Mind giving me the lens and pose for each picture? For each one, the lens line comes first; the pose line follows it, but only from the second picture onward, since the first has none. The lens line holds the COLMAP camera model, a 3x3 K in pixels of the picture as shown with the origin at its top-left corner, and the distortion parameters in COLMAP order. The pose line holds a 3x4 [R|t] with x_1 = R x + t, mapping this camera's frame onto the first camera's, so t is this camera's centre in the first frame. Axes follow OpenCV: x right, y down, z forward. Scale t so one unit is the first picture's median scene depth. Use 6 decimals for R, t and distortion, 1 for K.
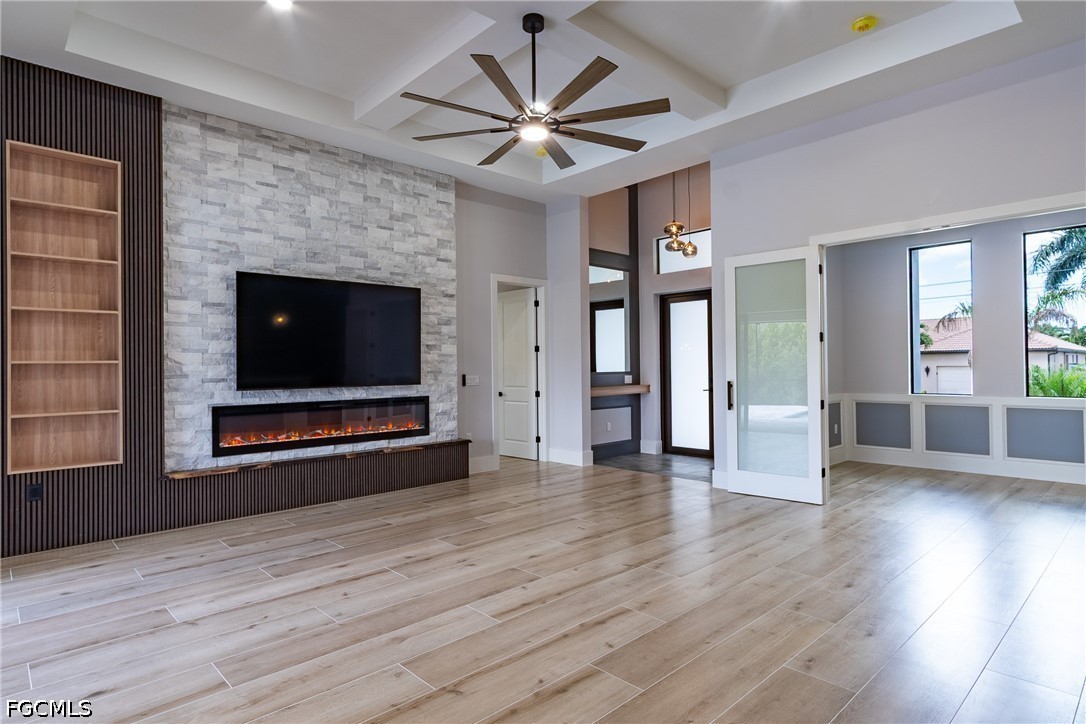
lens RADIAL K [[592.2, 0, 539.1], [0, 592.2, 362.2], [0, 0, 1]] dist [0.007581, 0.001584]
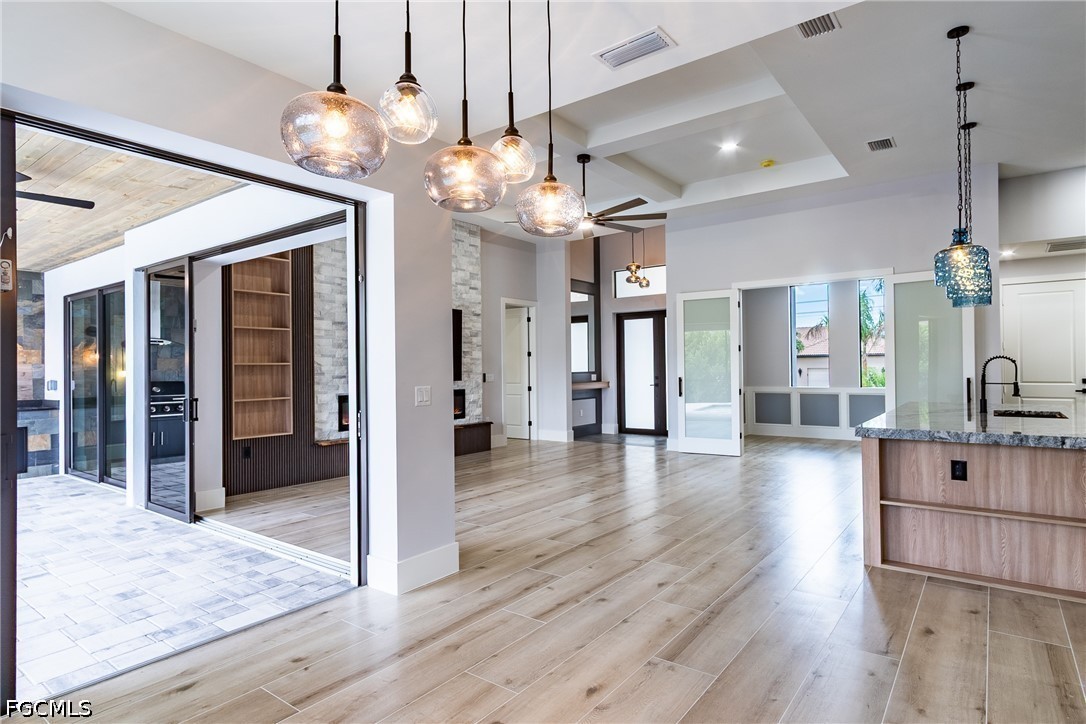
lens RADIAL K [[592.2, 0, 539.1], [0, 592.2, 362.2], [0, 0, 1]] dist [0.007581, 0.001584]
pose [[0.986393, 0.001459, 0.164400, -0.264756], [-0.000760, 0.999990, -0.004314, 0.001257], [-0.164405, 0.004131, 0.986384, -0.395340]]
